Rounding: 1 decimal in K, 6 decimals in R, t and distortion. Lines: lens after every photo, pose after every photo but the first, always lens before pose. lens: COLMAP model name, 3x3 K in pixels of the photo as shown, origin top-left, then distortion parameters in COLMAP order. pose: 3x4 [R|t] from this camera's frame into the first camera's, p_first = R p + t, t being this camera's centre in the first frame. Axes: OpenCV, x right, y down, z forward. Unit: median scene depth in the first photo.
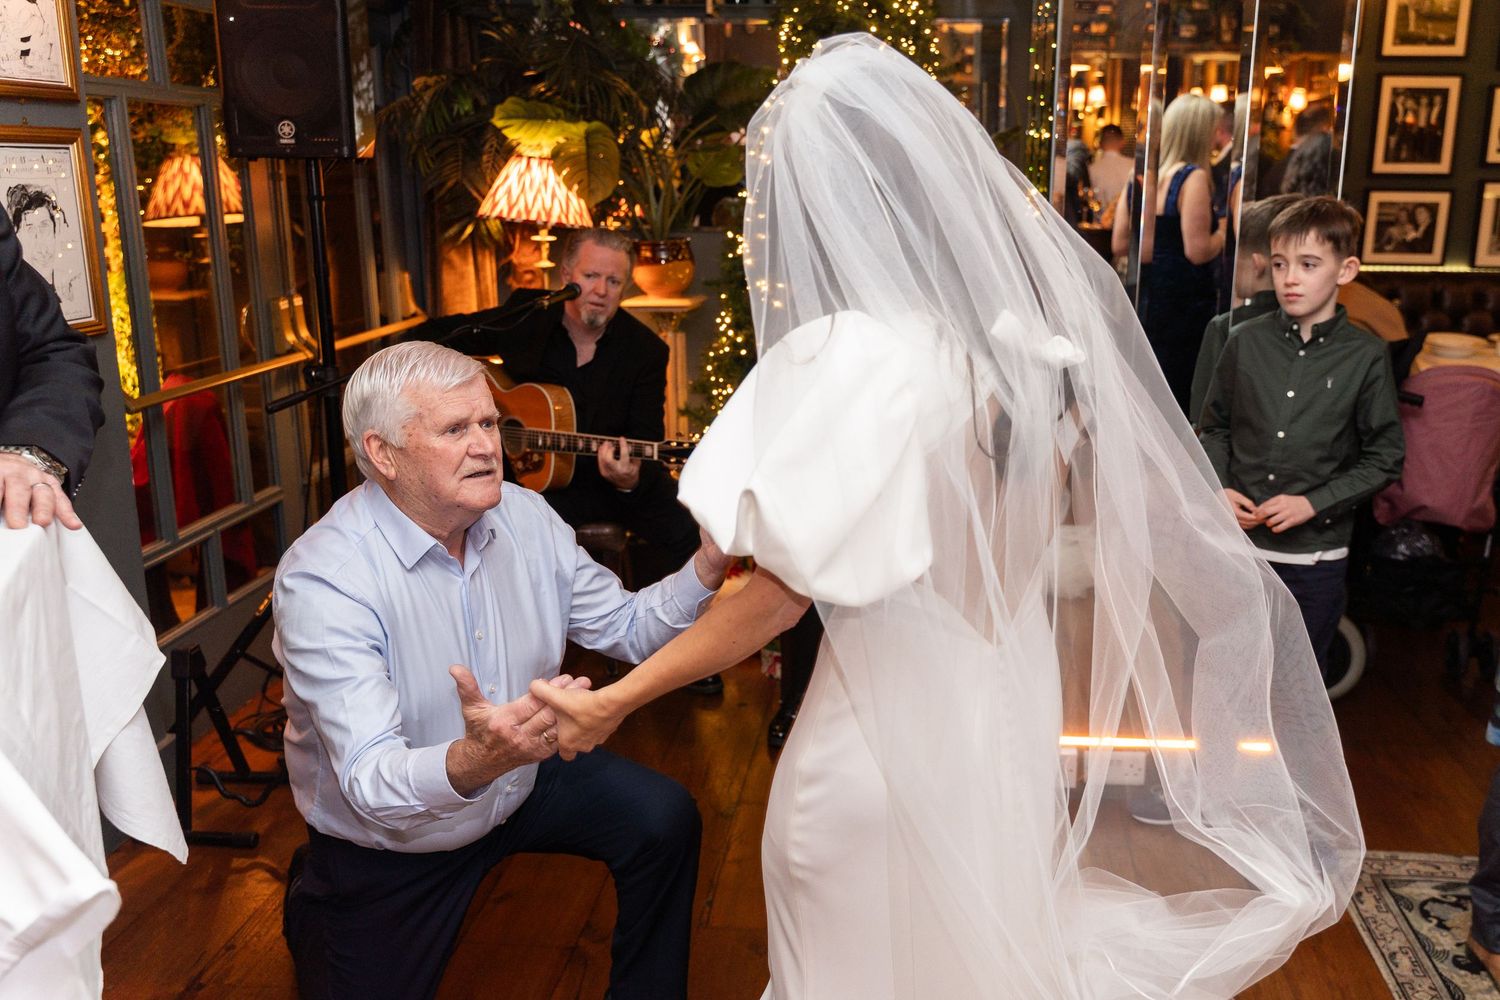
lens RADIAL K [[1225.8, 0, 750.0], [0, 1225.8, 500.0], [0, 0, 1]] dist [0.006463, -0.006626]
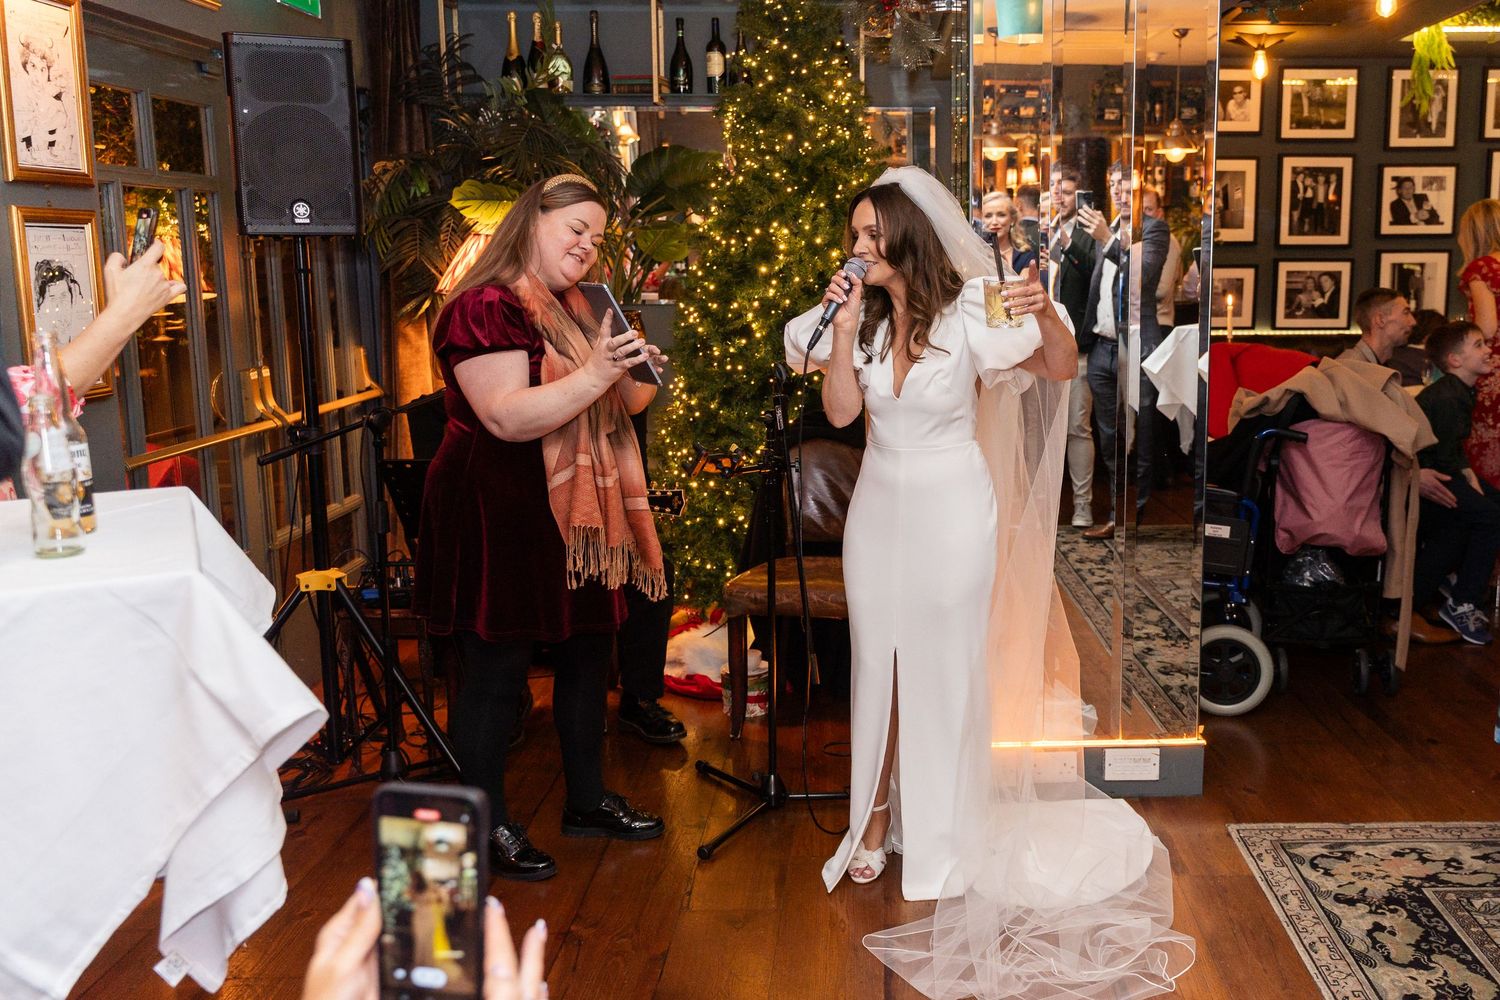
lens RADIAL K [[1474.6, 0, 755.0], [0, 1474.6, 499.1], [0, 0, 1]] dist [0.008197, -0.025734]
pose [[0.998010, -0.018646, 0.060234, -0.031193], [0.024763, 0.994430, -0.102448, 0.077724], [-0.057989, 0.103736, 0.992913, -0.236814]]
